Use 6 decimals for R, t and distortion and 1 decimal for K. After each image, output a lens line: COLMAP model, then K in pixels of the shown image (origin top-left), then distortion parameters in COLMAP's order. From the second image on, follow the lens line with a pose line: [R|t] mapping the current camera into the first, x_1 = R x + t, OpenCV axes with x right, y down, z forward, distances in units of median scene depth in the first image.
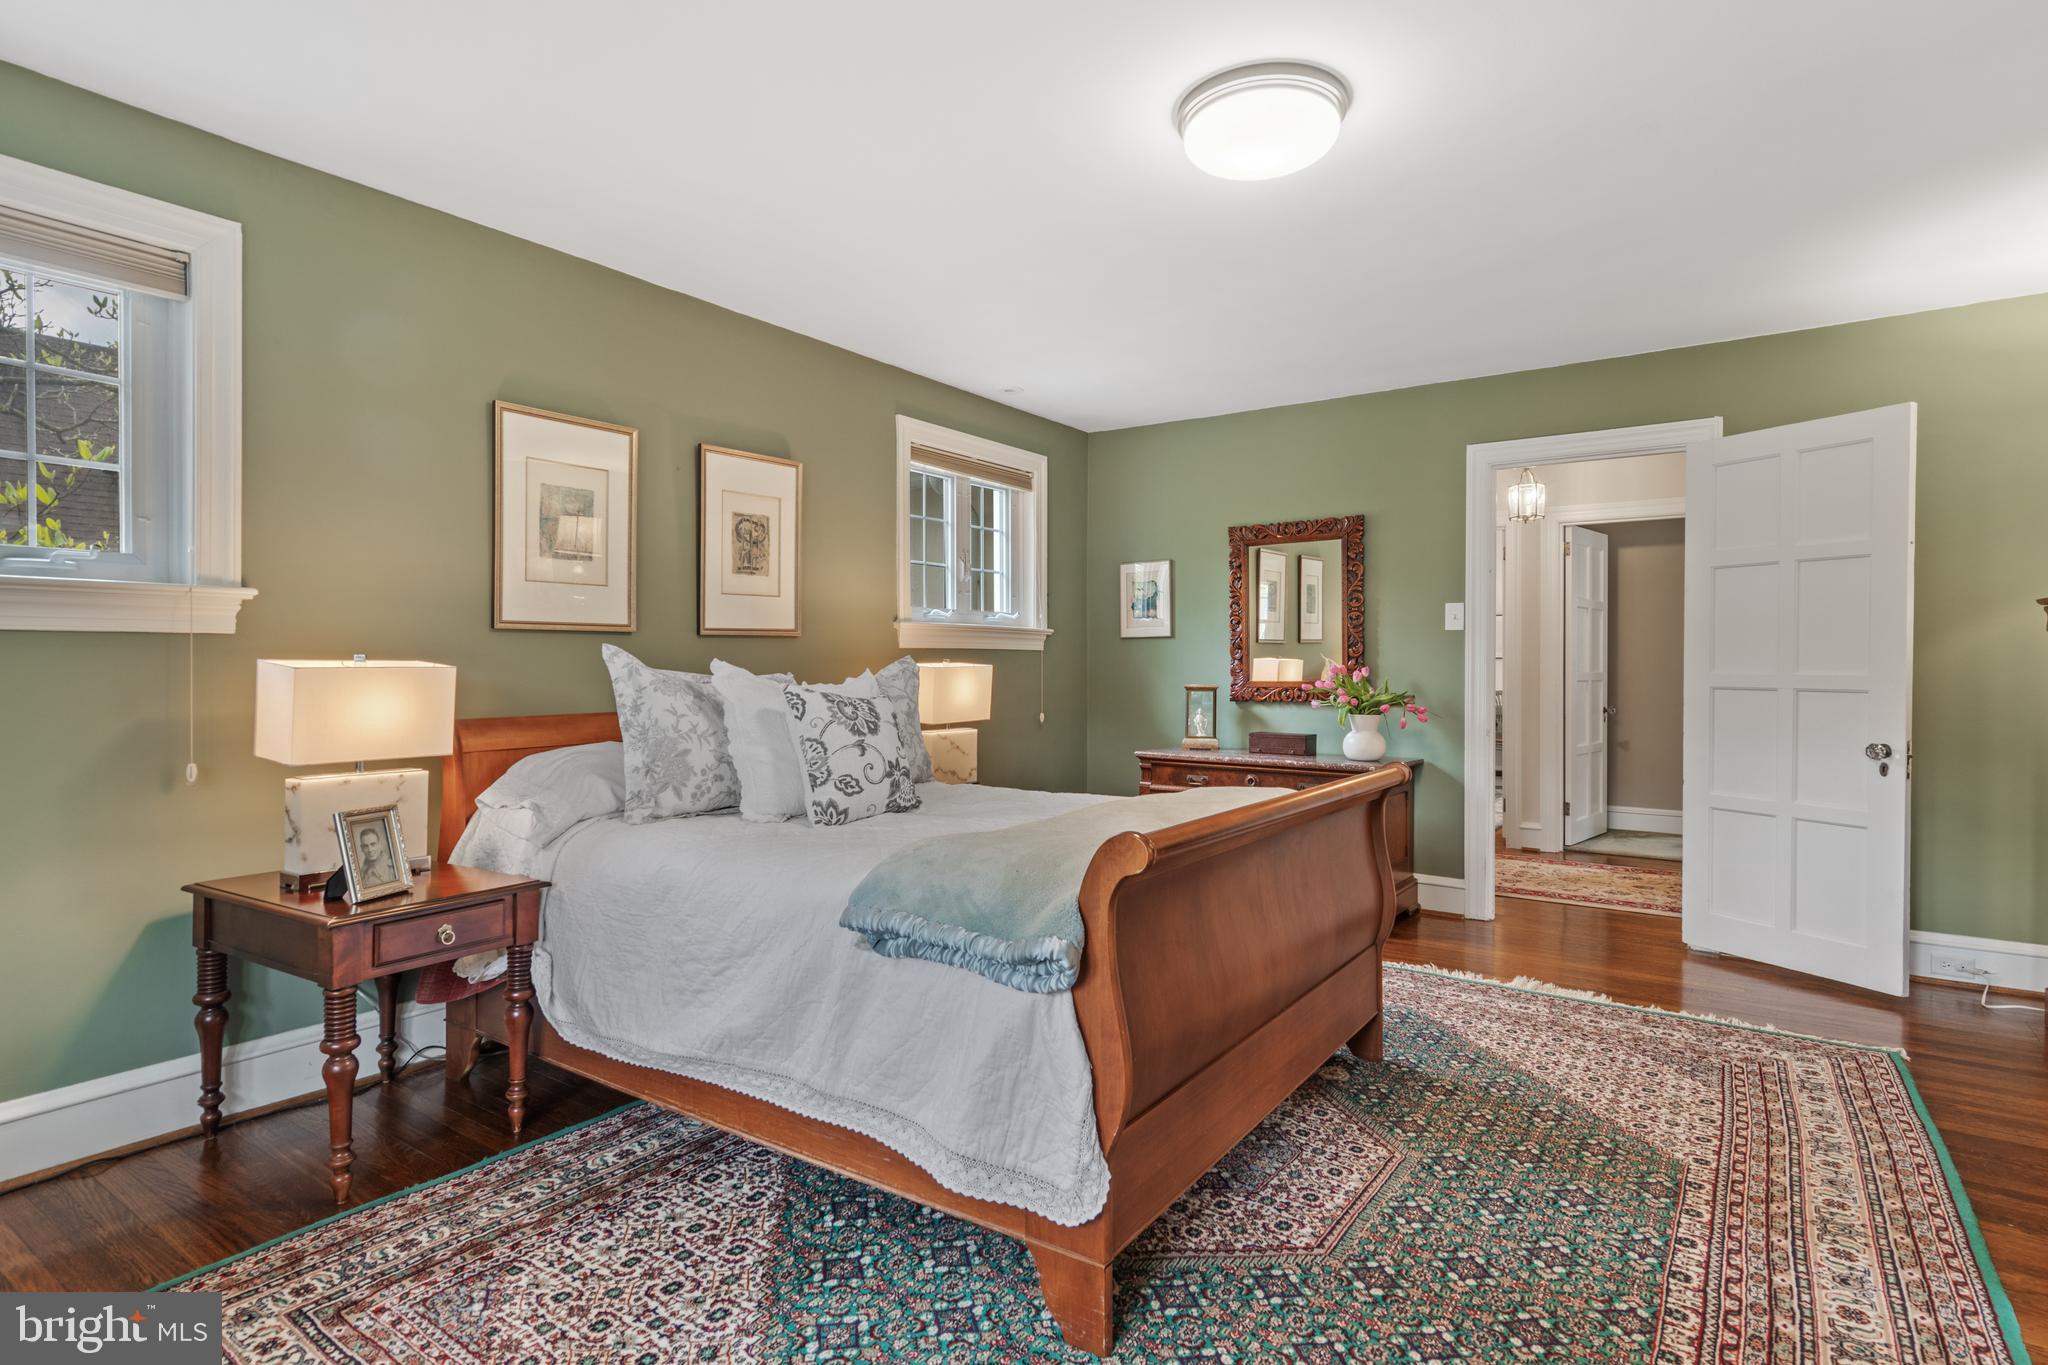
lens RADIAL K [[1046.0, 0, 1023.0], [0, 1046.0, 664.5], [0, 0, 1]] dist [0.011973, -0.002260]
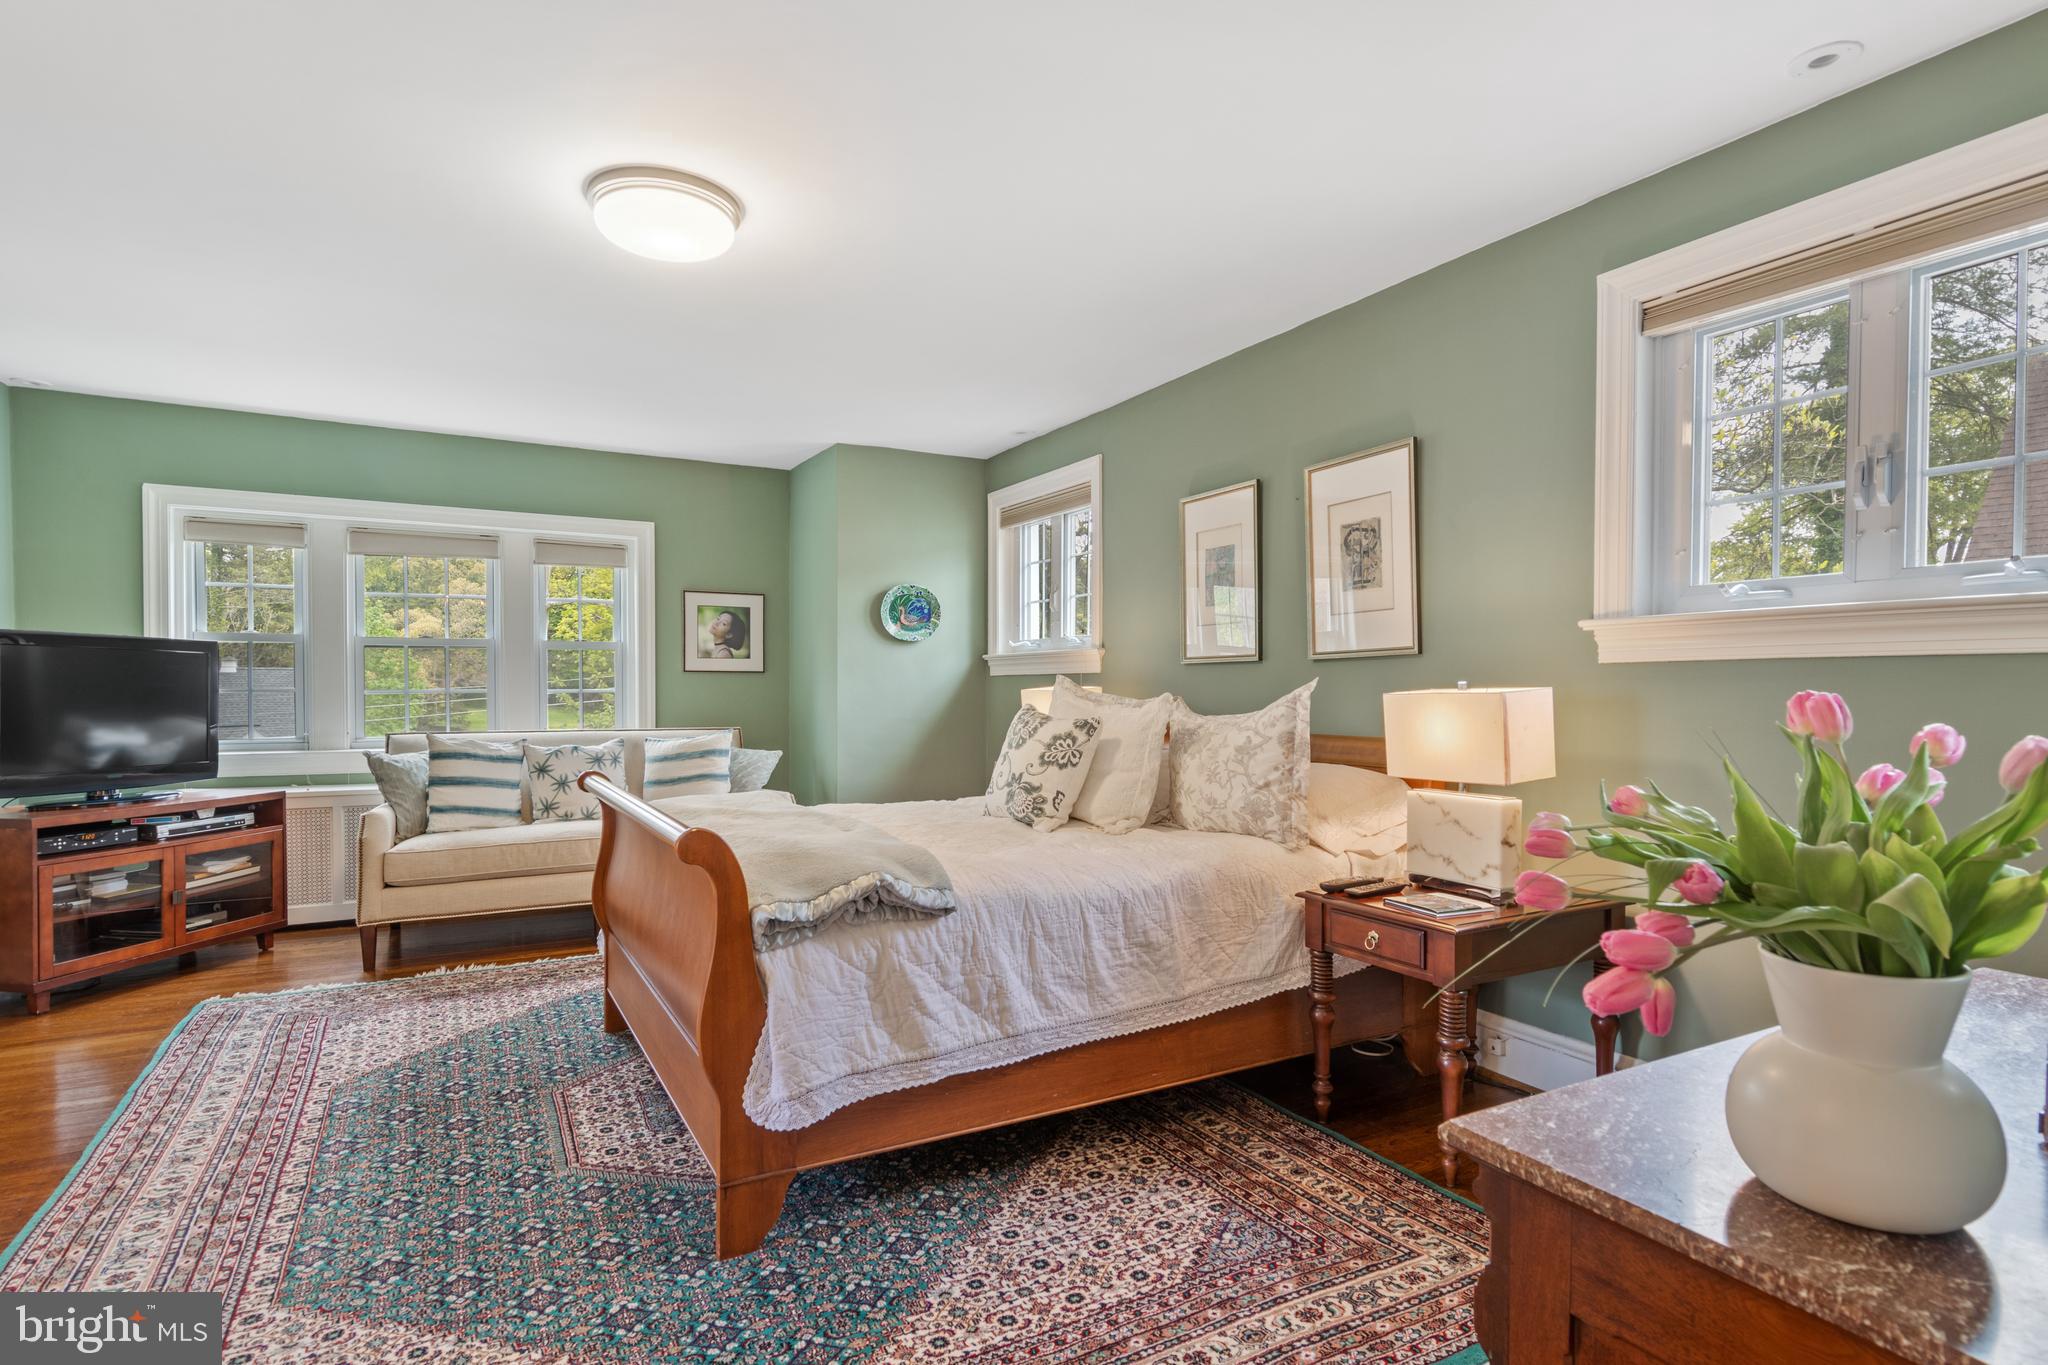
lens RADIAL K [[1046.0, 0, 1022.5], [0, 1046.0, 696.0], [0, 0, 1]] dist [0.011973, -0.002260]
pose [[-0.433593, 0.005268, -0.901093, 1.061263], [-0.004391, 0.999959, 0.007959, -0.000417], [0.901098, 0.007407, -0.433552, 1.787224]]
